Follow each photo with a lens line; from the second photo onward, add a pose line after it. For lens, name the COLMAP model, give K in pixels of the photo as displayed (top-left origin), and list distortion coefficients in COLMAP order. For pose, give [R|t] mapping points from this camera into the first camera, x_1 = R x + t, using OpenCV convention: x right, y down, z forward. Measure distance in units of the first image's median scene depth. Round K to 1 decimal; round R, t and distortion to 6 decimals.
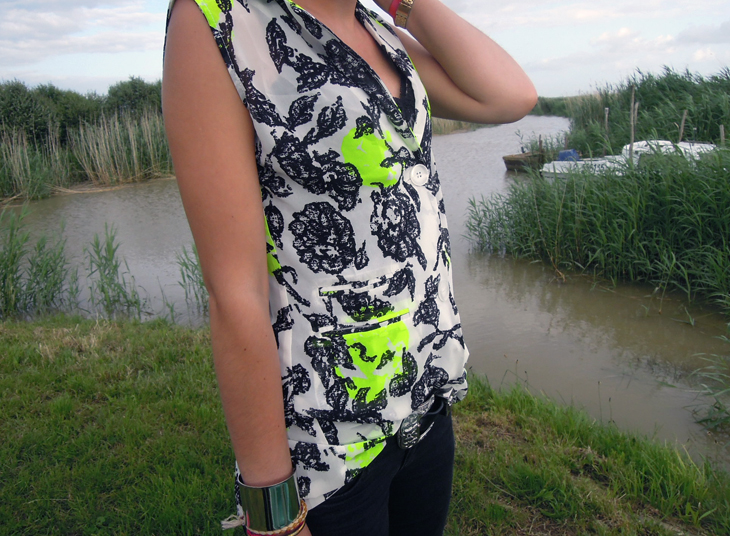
lens RADIAL K [[540.1, 0, 365.0], [0, 540.1, 268.0], [0, 0, 1]] dist [0.000494, -0.000047]
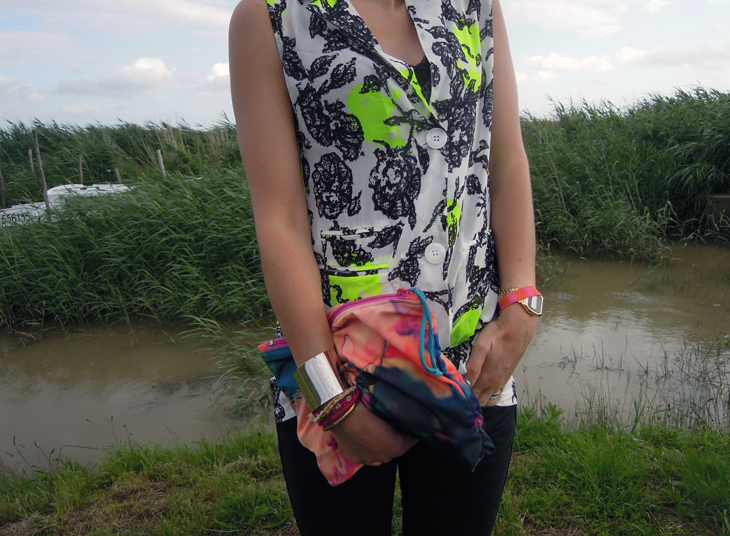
lens RADIAL K [[540.1, 0, 365.0], [0, 540.1, 268.0], [0, 0, 1]] dist [0.000494, -0.000047]
pose [[0.878922, 0.184919, -0.439660, 0.513467], [-0.267107, 0.954513, -0.132509, 0.238007], [0.395158, 0.233901, 0.888336, 0.079124]]
